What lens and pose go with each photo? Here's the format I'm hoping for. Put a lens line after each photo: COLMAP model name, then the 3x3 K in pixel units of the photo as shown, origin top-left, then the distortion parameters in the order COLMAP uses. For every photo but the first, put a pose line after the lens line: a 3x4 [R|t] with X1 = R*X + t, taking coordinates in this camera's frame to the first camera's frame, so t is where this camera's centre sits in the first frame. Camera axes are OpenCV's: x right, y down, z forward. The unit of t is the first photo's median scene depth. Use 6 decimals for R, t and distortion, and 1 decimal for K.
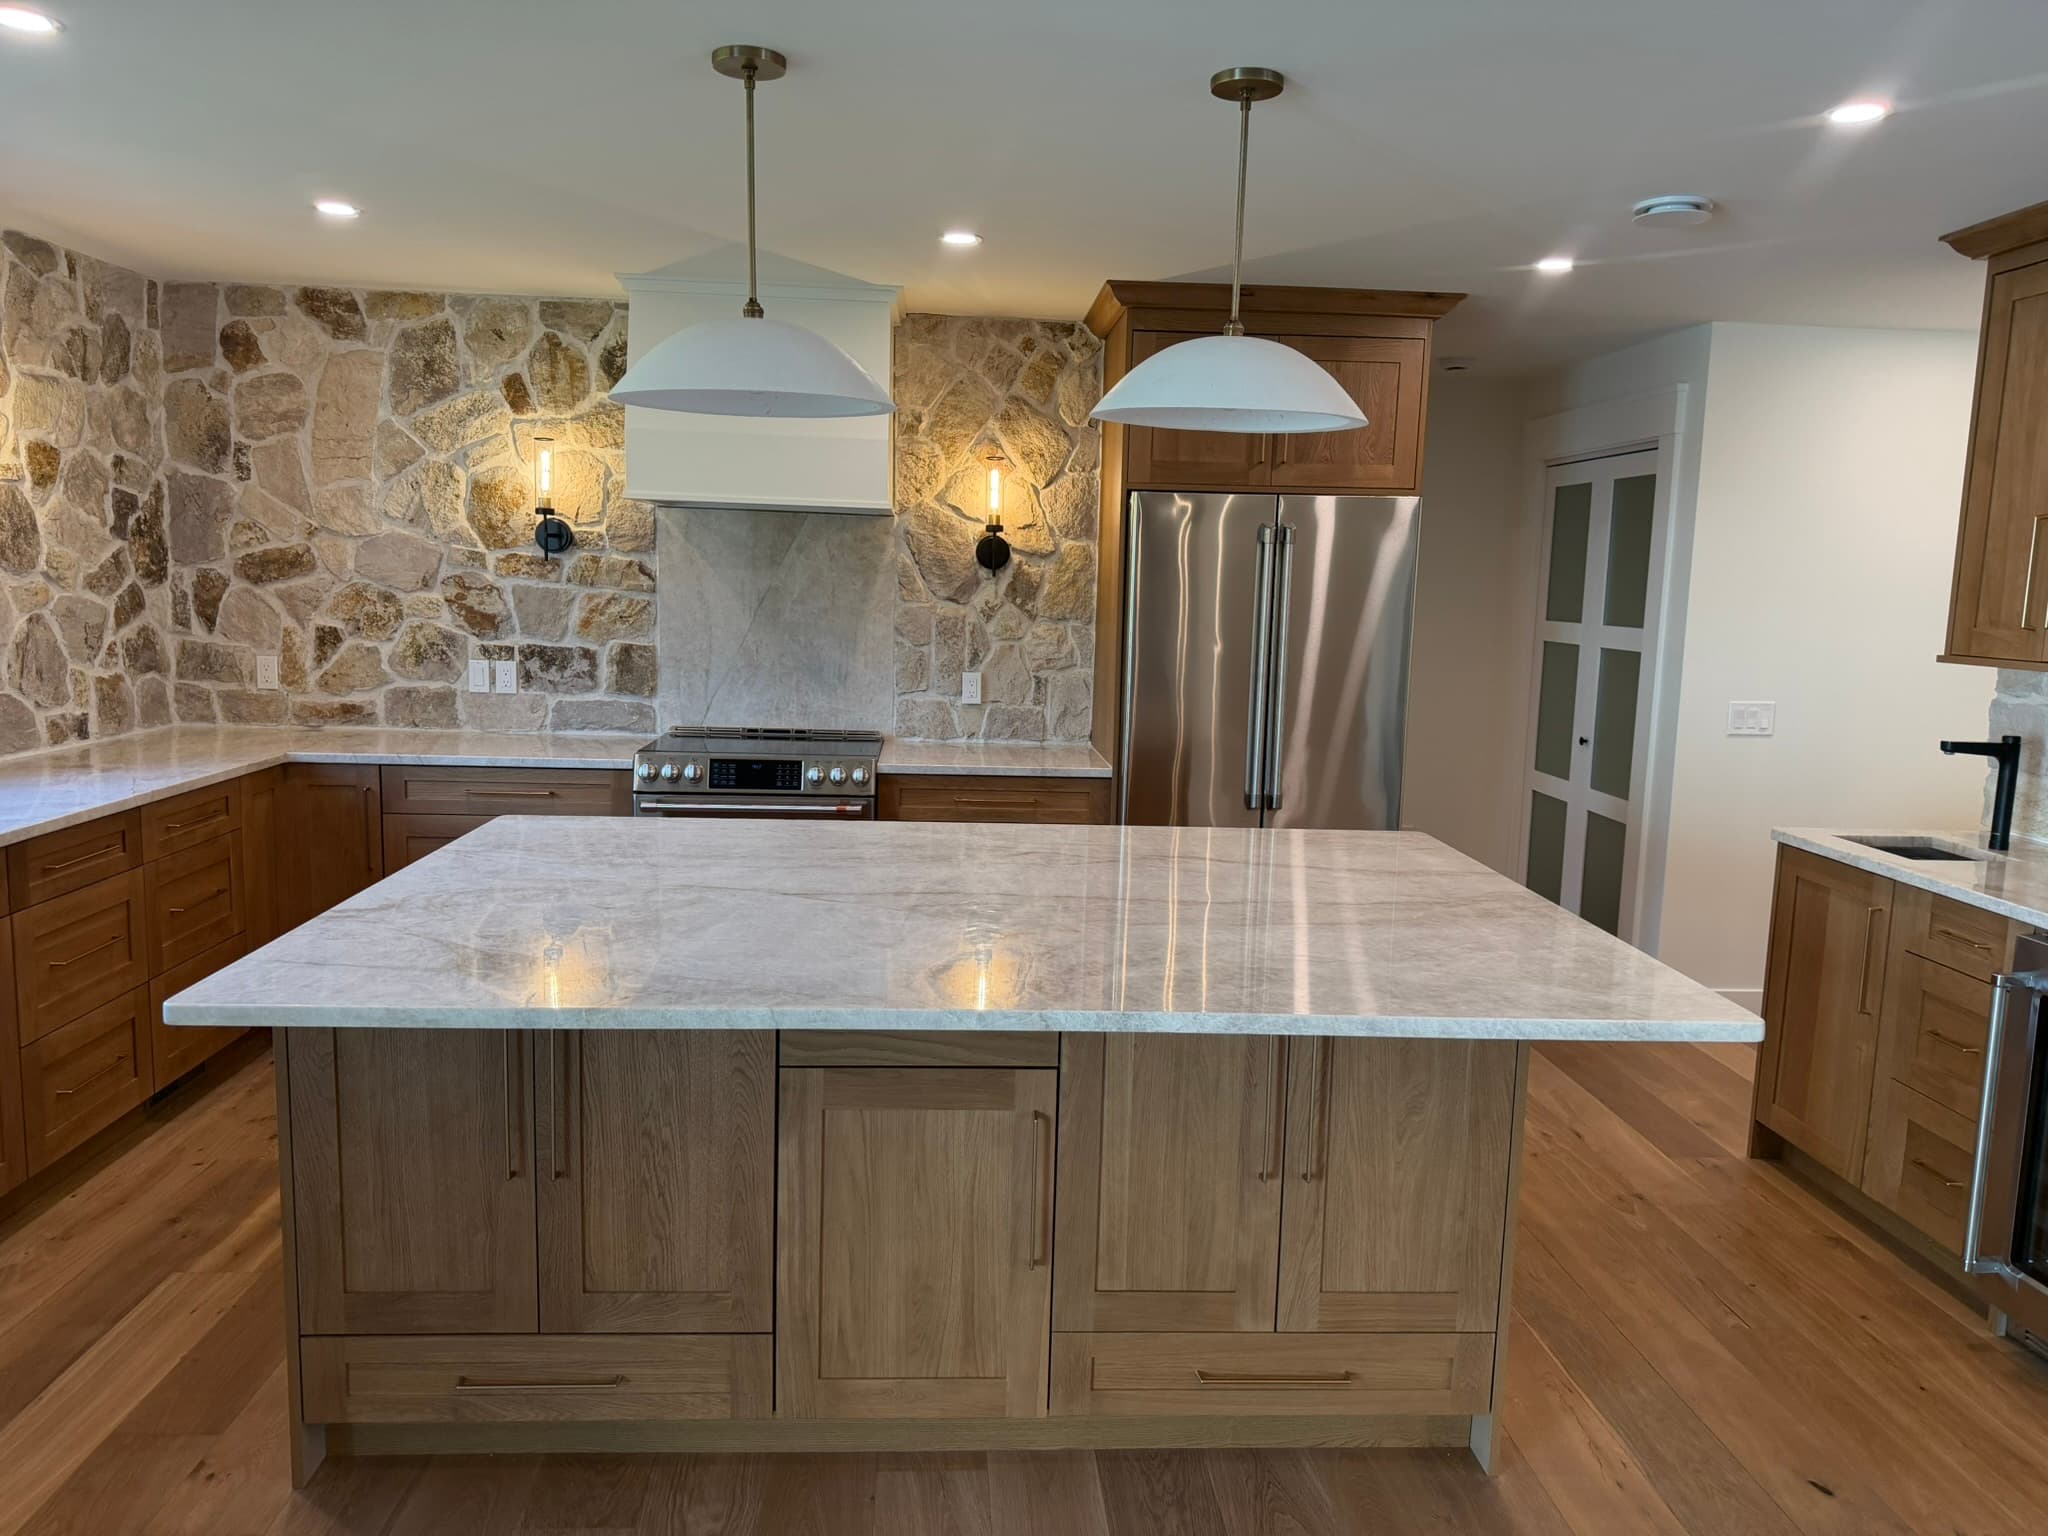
lens RADIAL K [[1442.3, 0, 1032.0], [0, 1442.3, 776.9], [0, 0, 1]] dist [0.060038, -0.079248]
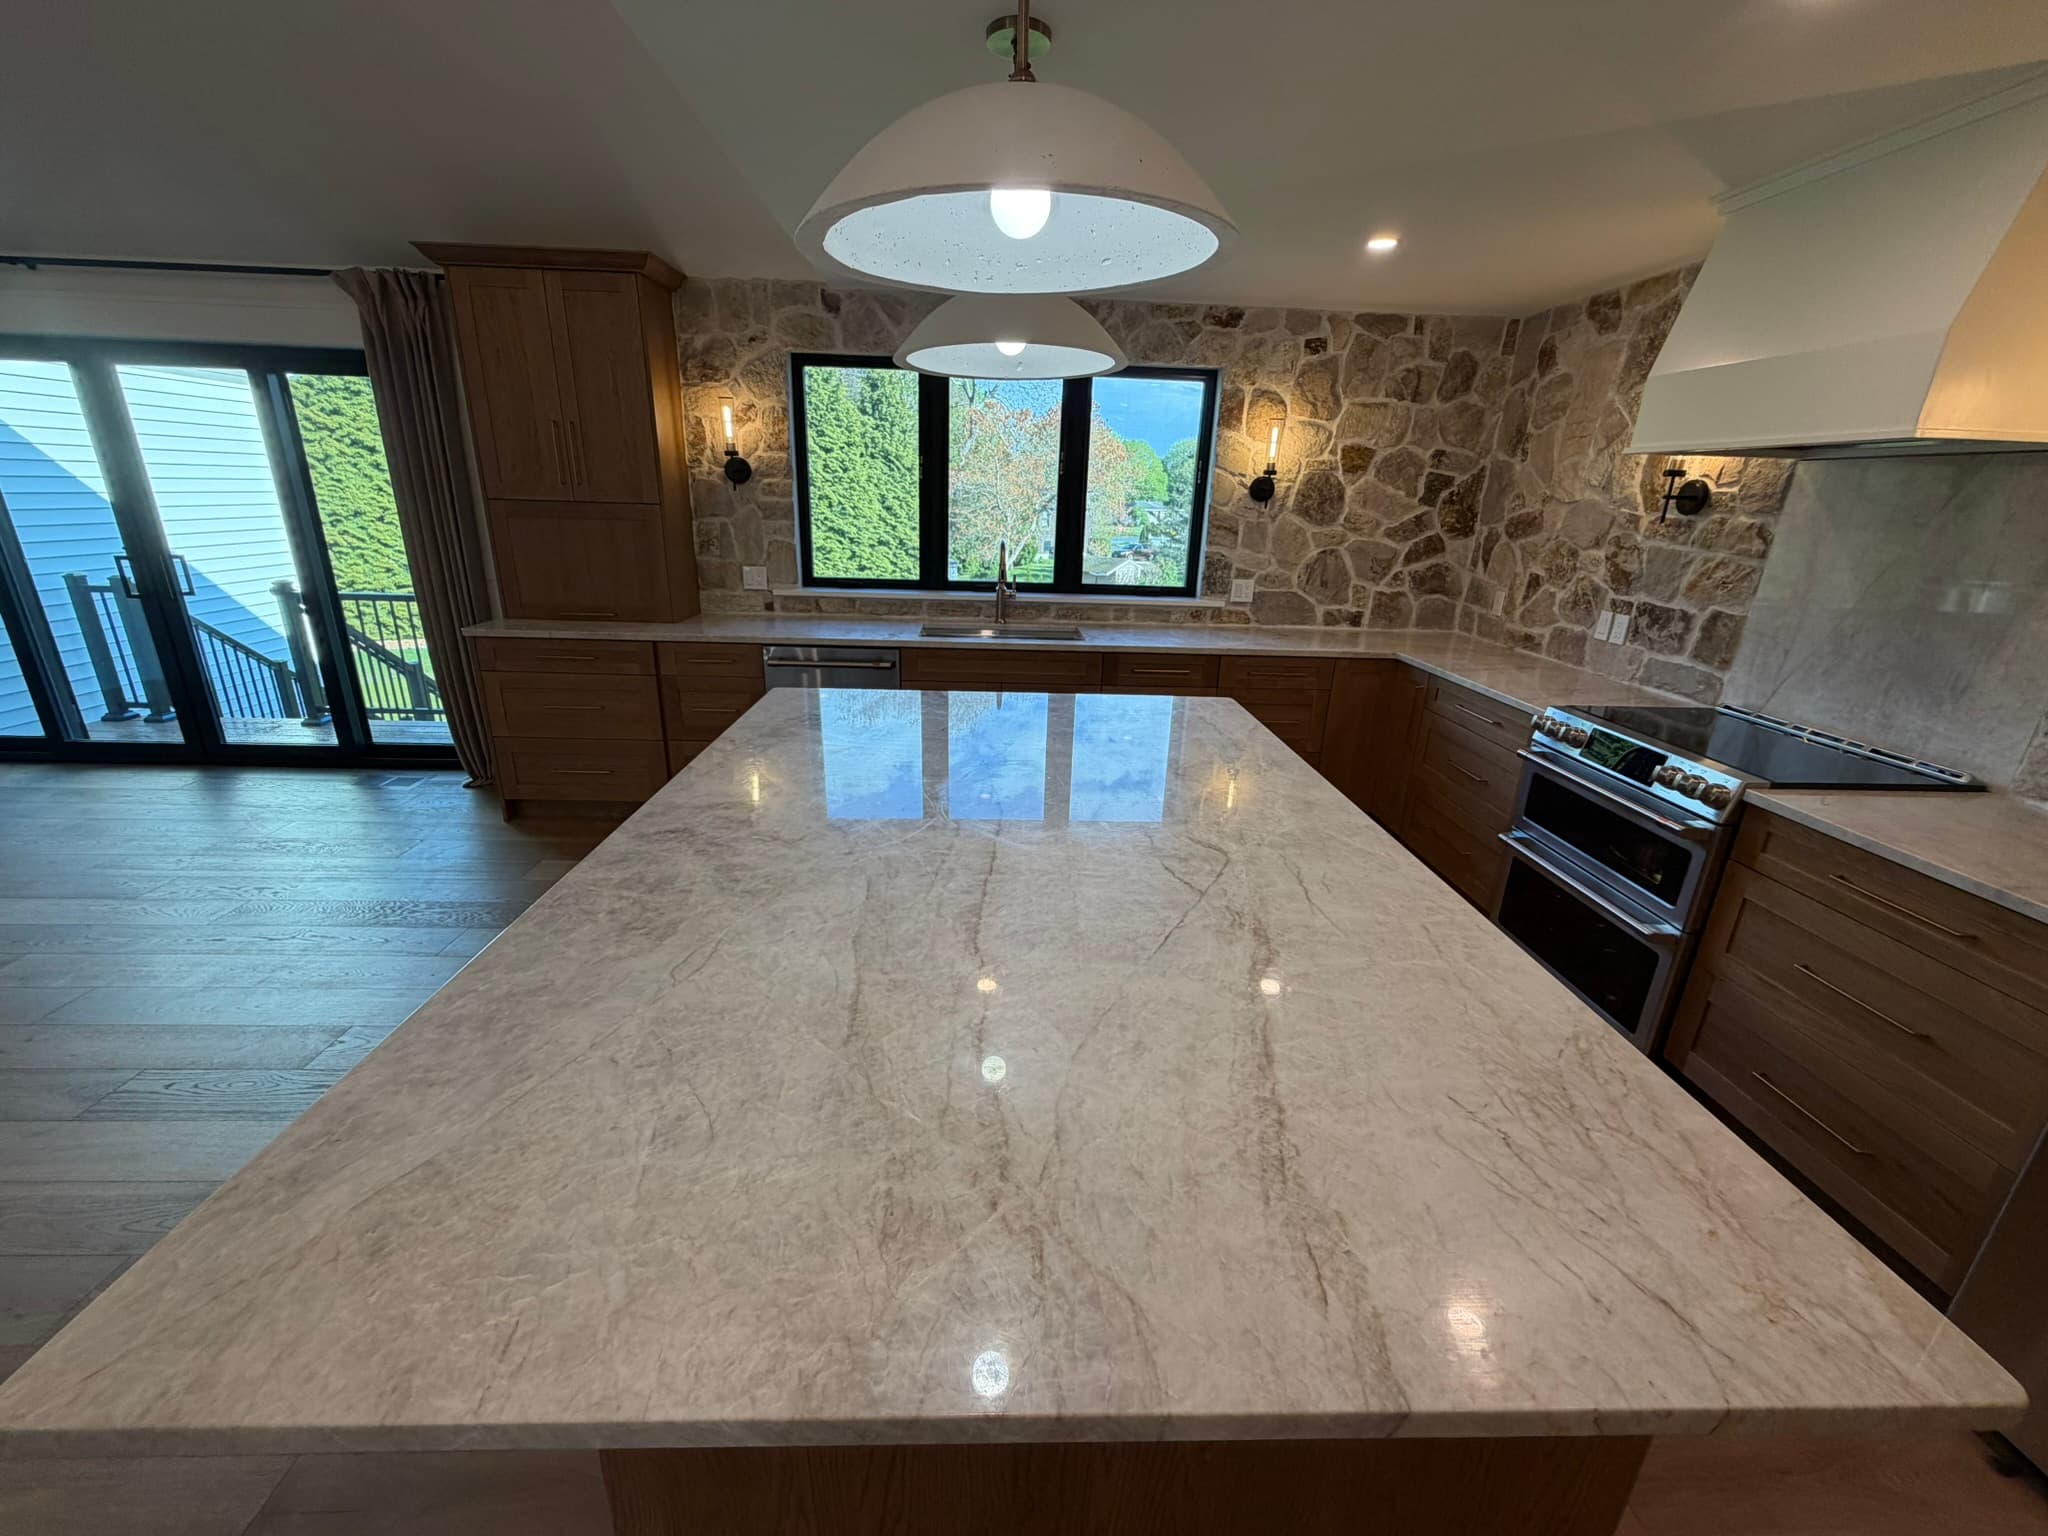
lens RADIAL K [[817.2, 0, 1017.6], [0, 817.2, 767.4], [0, 0, 1]] dist [-0.000277, 0.000420]
pose [[-0.026049, 0.291912, -0.956090, 0.294638], [-0.170273, 0.941143, 0.291988, -0.074885], [0.985053, 0.170402, 0.025189, 0.554358]]
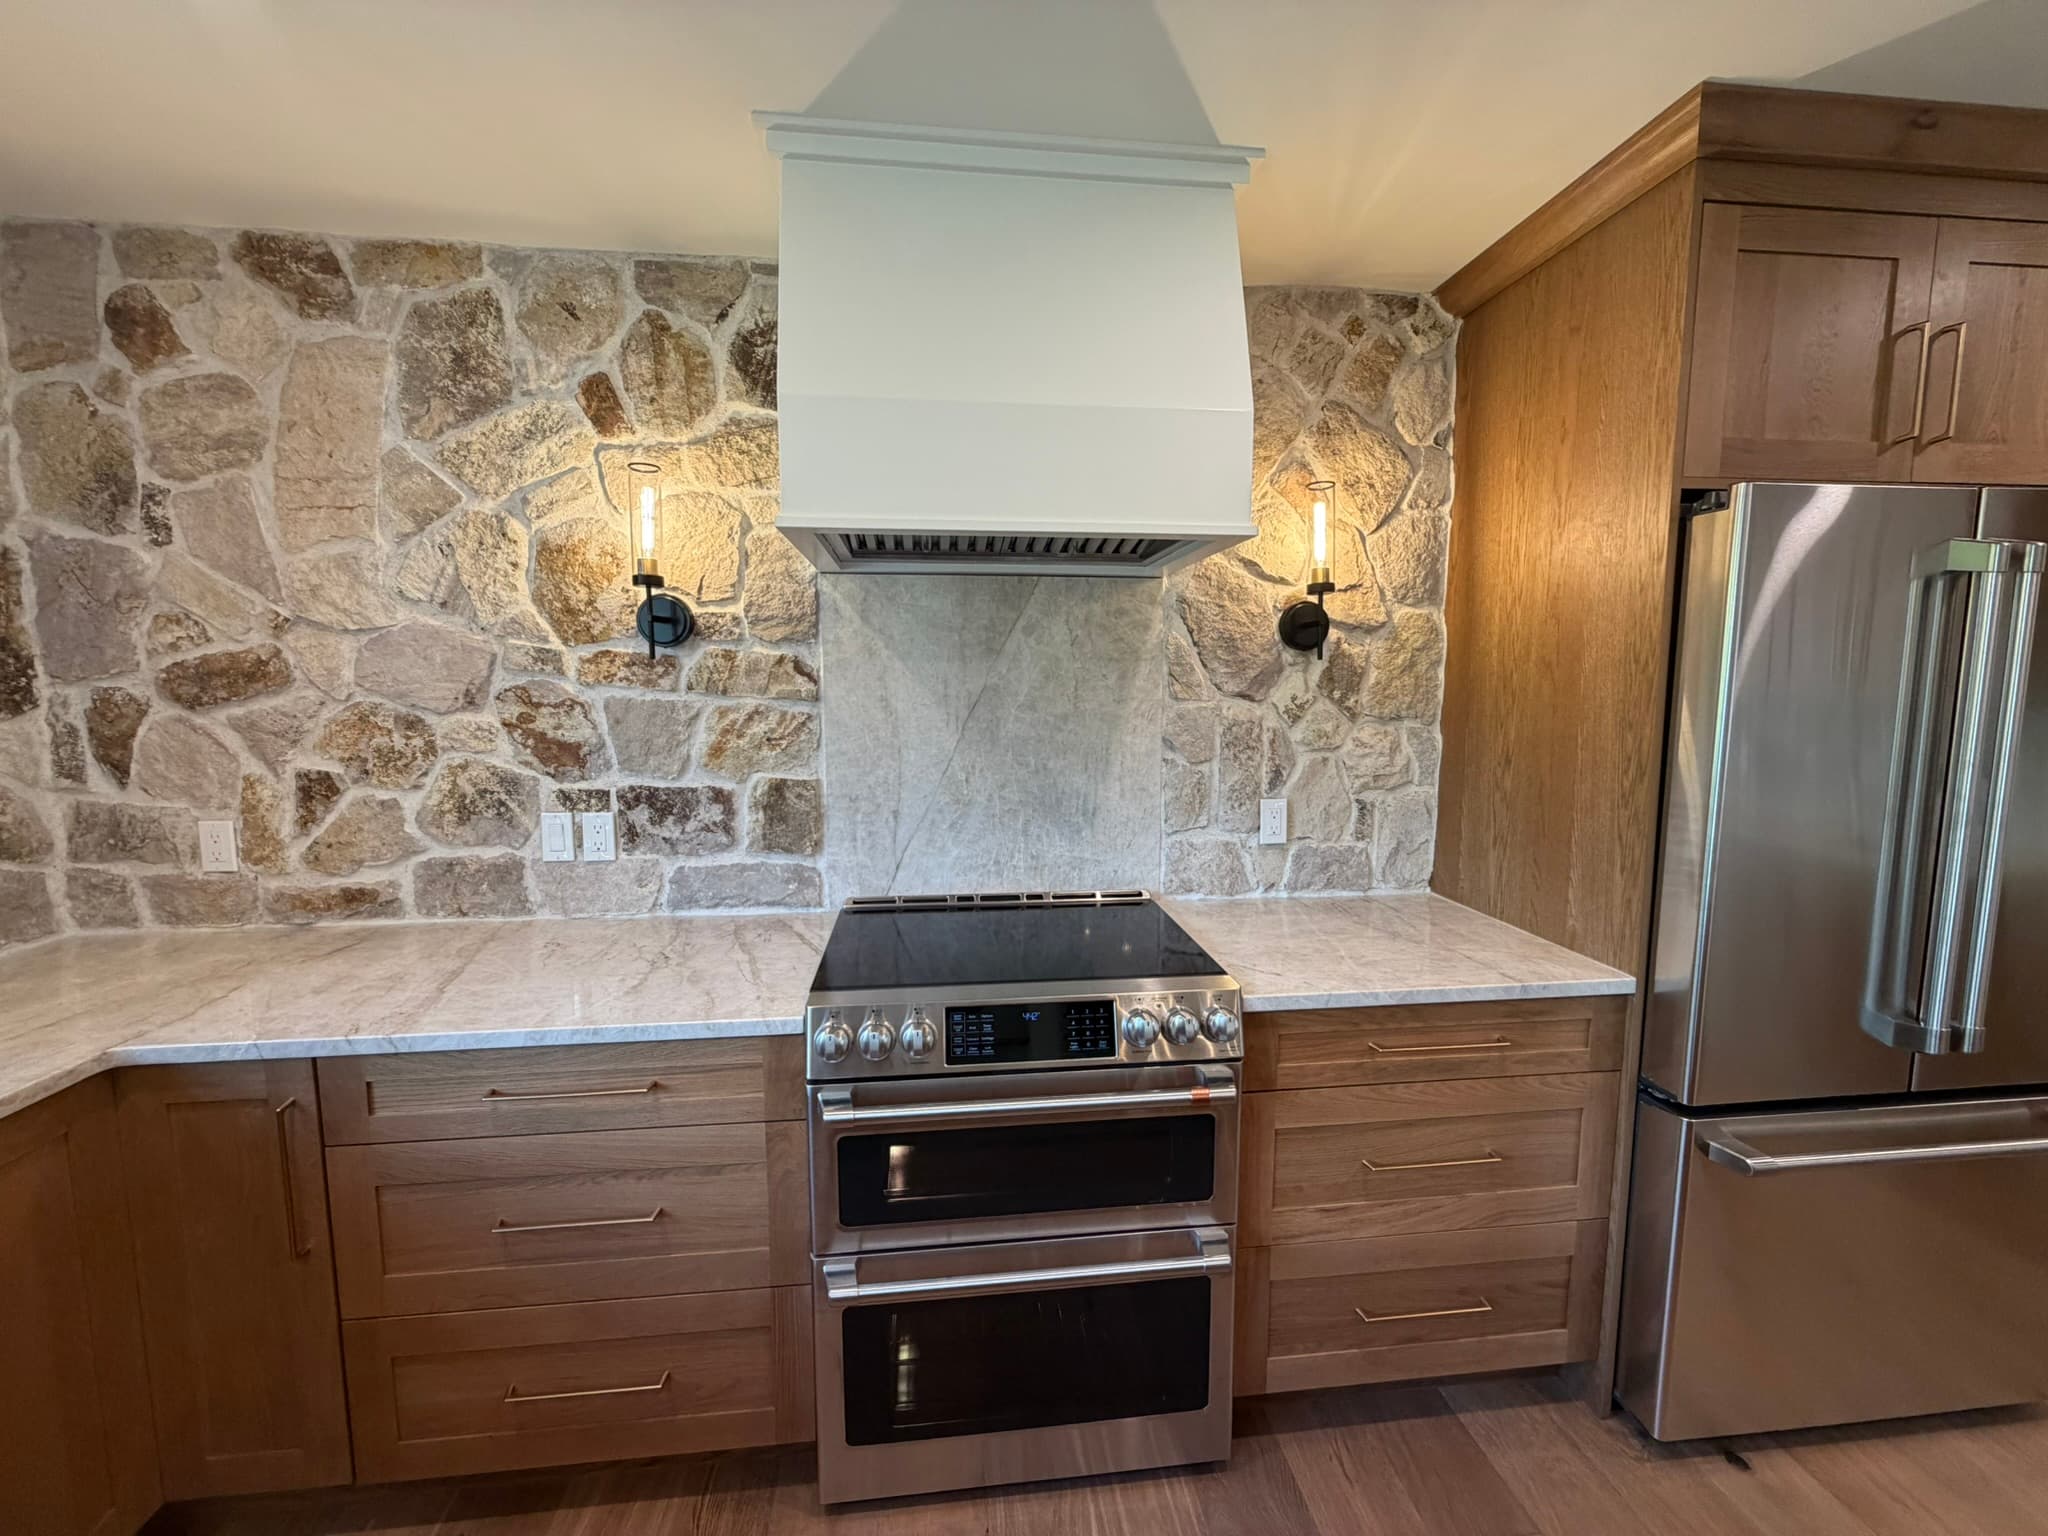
lens RADIAL K [[817.2, 0, 1018.3], [0, 817.2, 770.6], [0, 0, 1]] dist [-0.000277, 0.000420]
pose [[0.998558, -0.035394, 0.040366, -0.188888], [0.036686, 0.998823, -0.031728, -0.081560], [-0.039195, 0.033163, 0.998681, 0.633607]]
